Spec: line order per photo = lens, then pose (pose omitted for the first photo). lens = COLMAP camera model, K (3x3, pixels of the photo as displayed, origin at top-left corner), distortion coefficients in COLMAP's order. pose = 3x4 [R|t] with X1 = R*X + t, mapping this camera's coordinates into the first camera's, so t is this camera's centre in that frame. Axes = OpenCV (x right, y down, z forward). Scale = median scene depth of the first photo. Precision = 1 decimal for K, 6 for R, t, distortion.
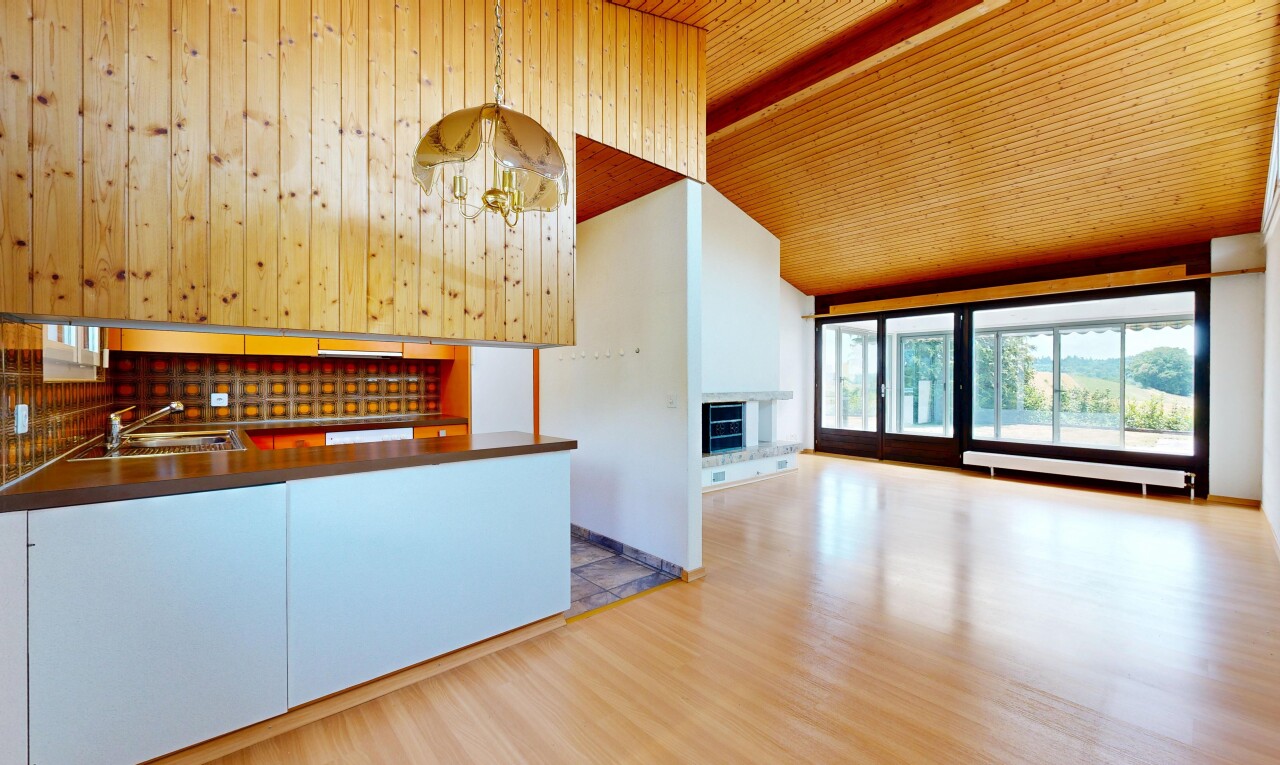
lens RADIAL K [[502.7, 0, 640.0], [0, 502.7, 382.5], [0, 0, 1]] dist [0.001105, 0.000233]
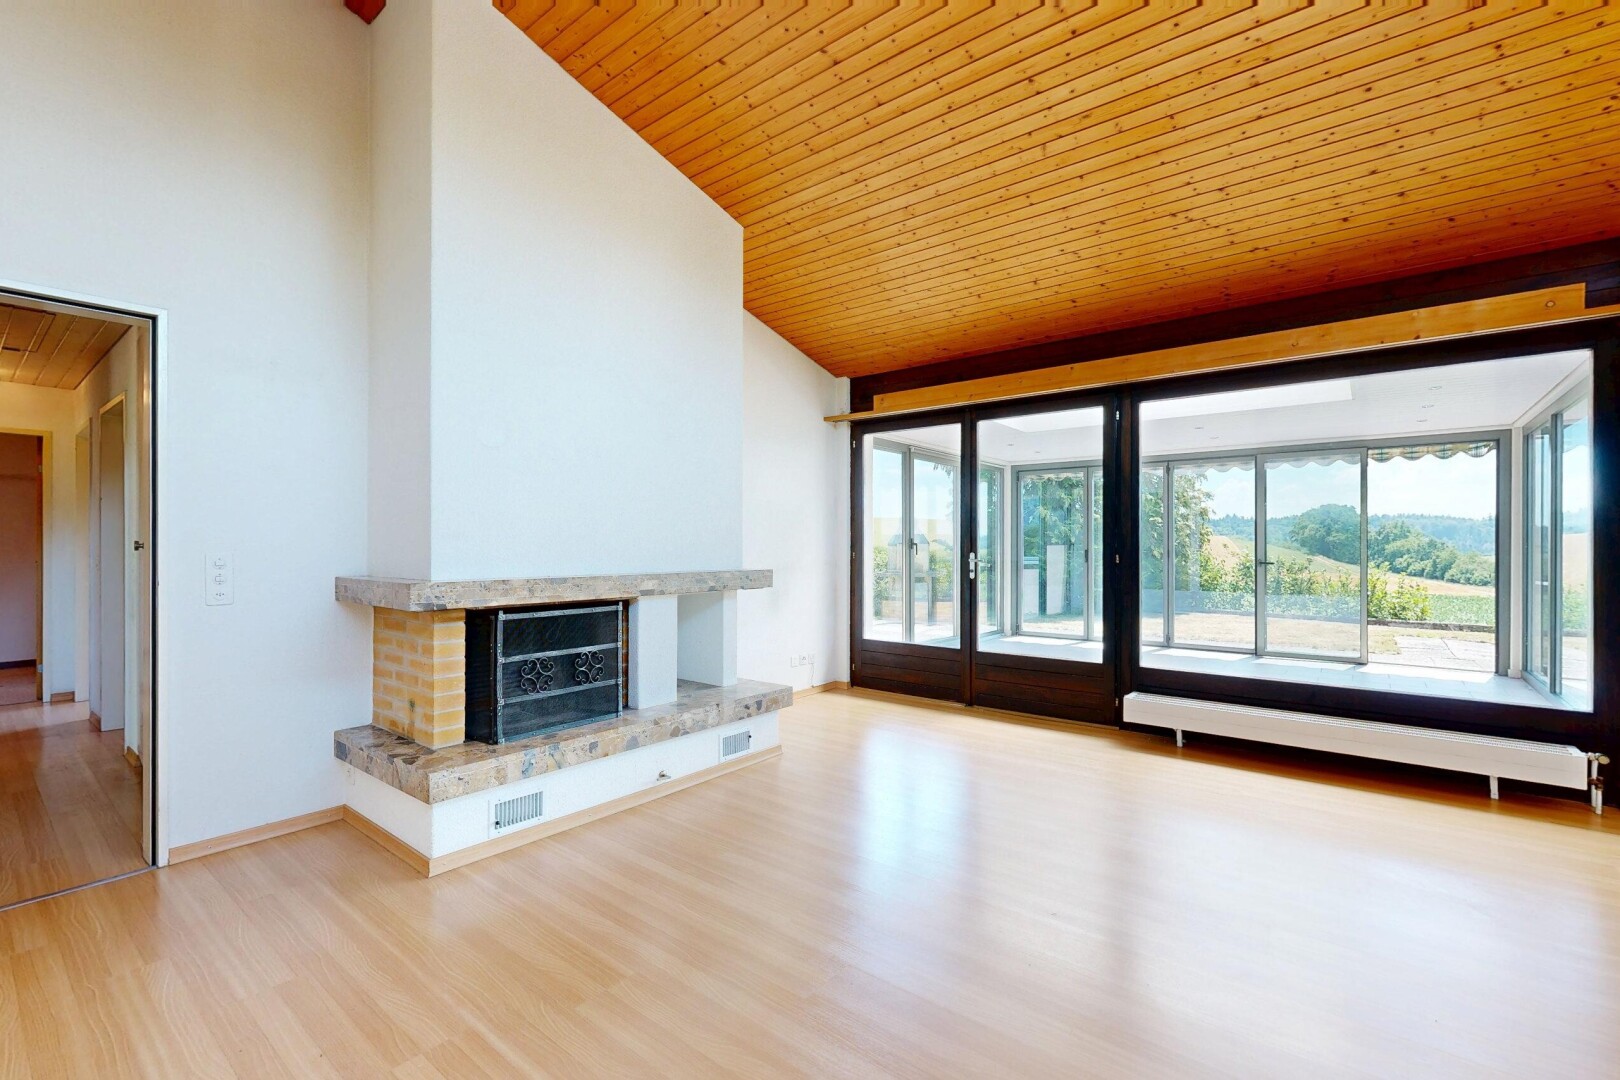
lens RADIAL K [[710.9, 0, 810.0], [0, 710.9, 540.0], [0, 0, 1]] dist [-0.001476, -0.000586]
pose [[0.984780, 0.001652, 0.173799, 0.207211], [0.000257, 0.999940, -0.010963, -0.001668], [-0.173807, 0.010841, 0.984720, 0.343540]]
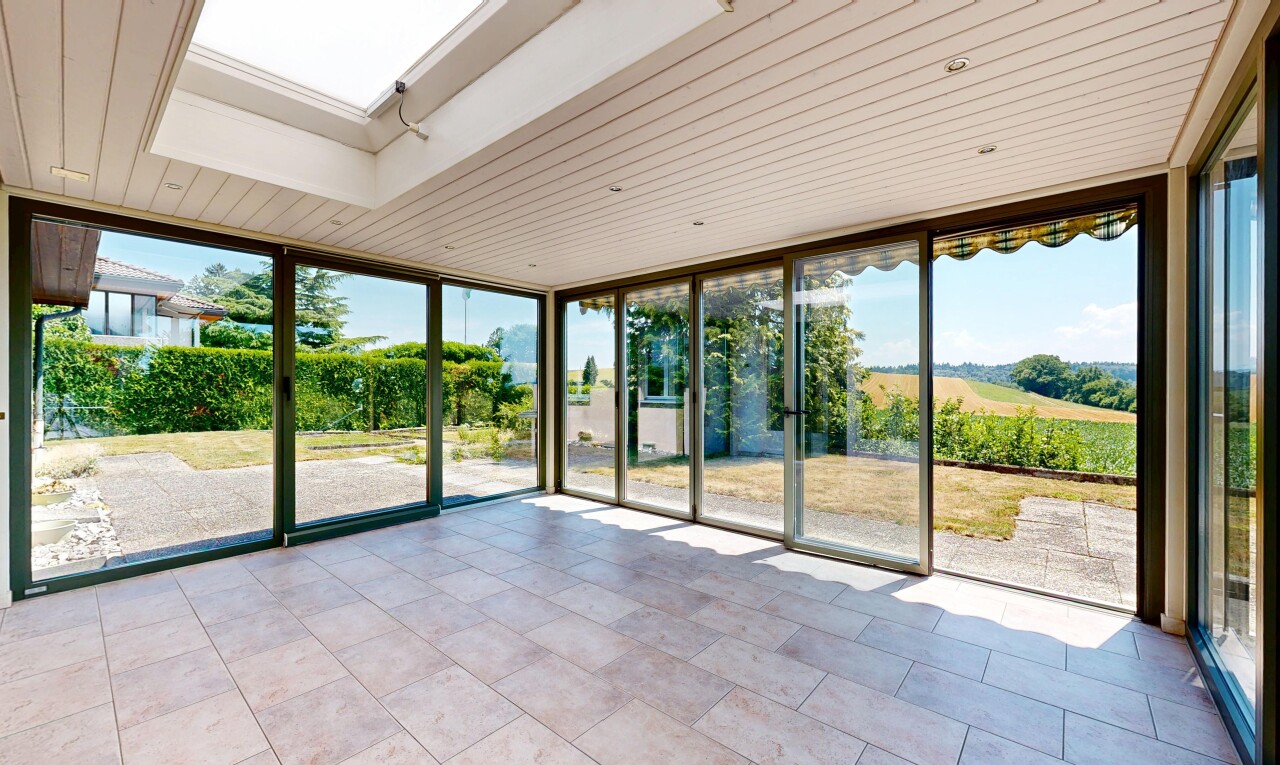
lens RADIAL K [[503.4, 0, 640.0], [0, 503.4, 382.5], [0, 0, 1]] dist [-0.000324, -0.000125]
pose [[0.991351, 0.001371, 0.131228, 0.804581], [-0.000312, 0.999967, -0.008086, -0.004245], [-0.131234, 0.007975, 0.991319, 0.757532]]
